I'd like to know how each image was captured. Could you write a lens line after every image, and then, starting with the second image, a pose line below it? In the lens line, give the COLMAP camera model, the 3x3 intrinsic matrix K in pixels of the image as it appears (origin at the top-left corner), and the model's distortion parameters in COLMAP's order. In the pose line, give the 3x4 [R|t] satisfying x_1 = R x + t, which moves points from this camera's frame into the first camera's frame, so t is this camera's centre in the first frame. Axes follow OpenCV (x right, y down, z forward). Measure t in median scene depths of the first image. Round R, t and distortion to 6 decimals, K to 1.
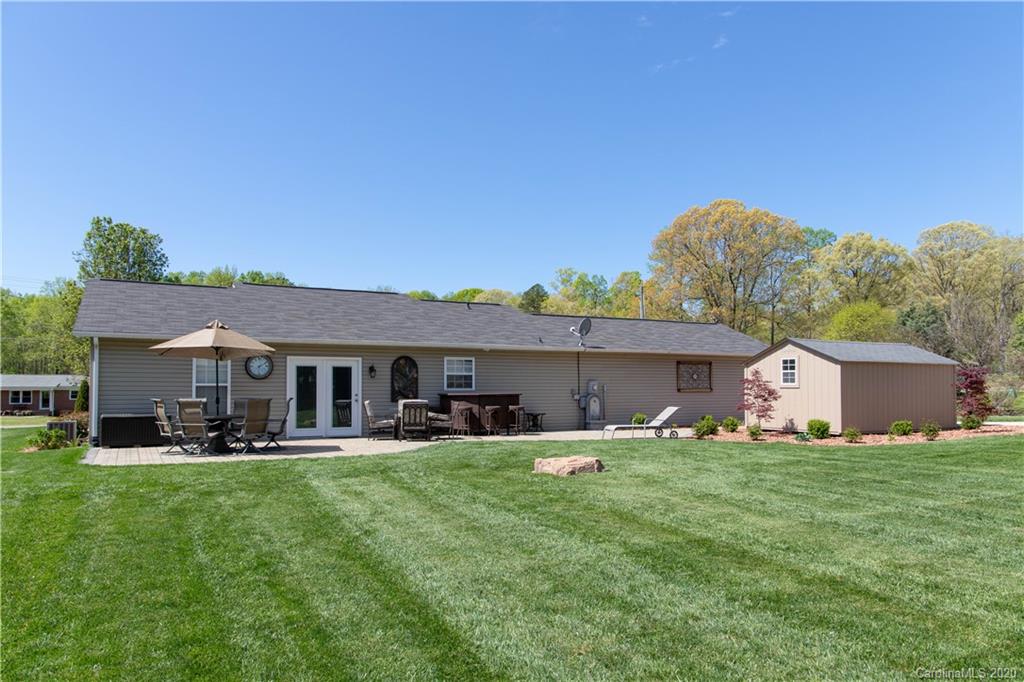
lens RADIAL K [[704.1, 0, 514.0], [0, 704.1, 375.8], [0, 0, 1]] dist [0.002922, -0.000083]
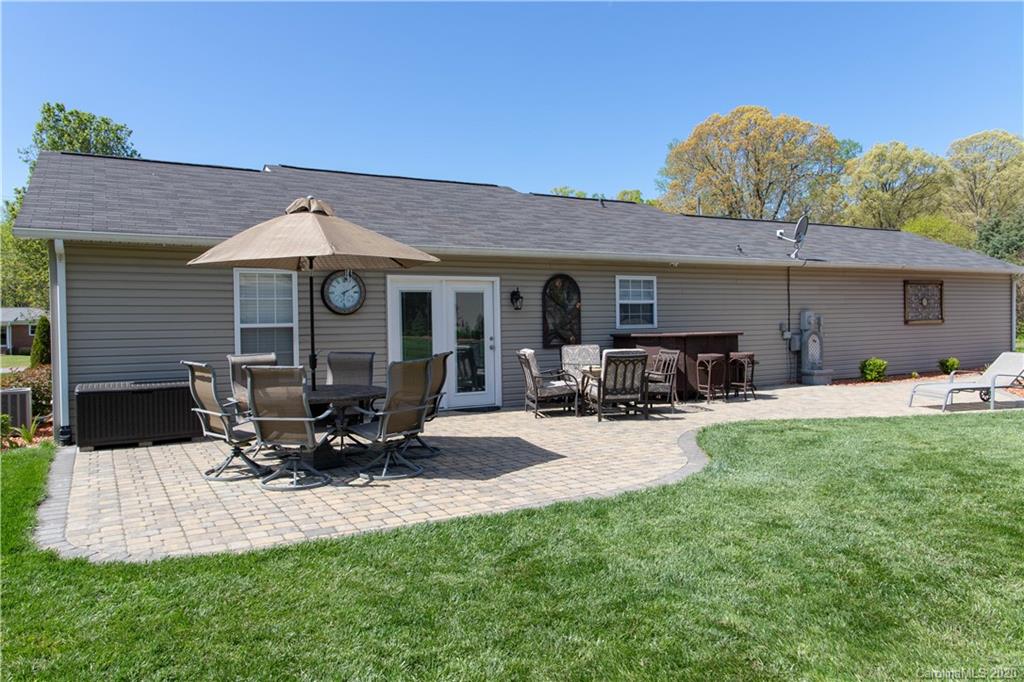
lens RADIAL K [[750.1, 0, 512.0], [0, 750.1, 341.0], [0, 0, 1]] dist [0.005525, 0.002924]
pose [[0.999912, -0.010952, 0.007453, -0.203863], [0.010567, 0.998697, 0.049923, -0.002664], [-0.007990, -0.049840, 0.998725, 0.339299]]
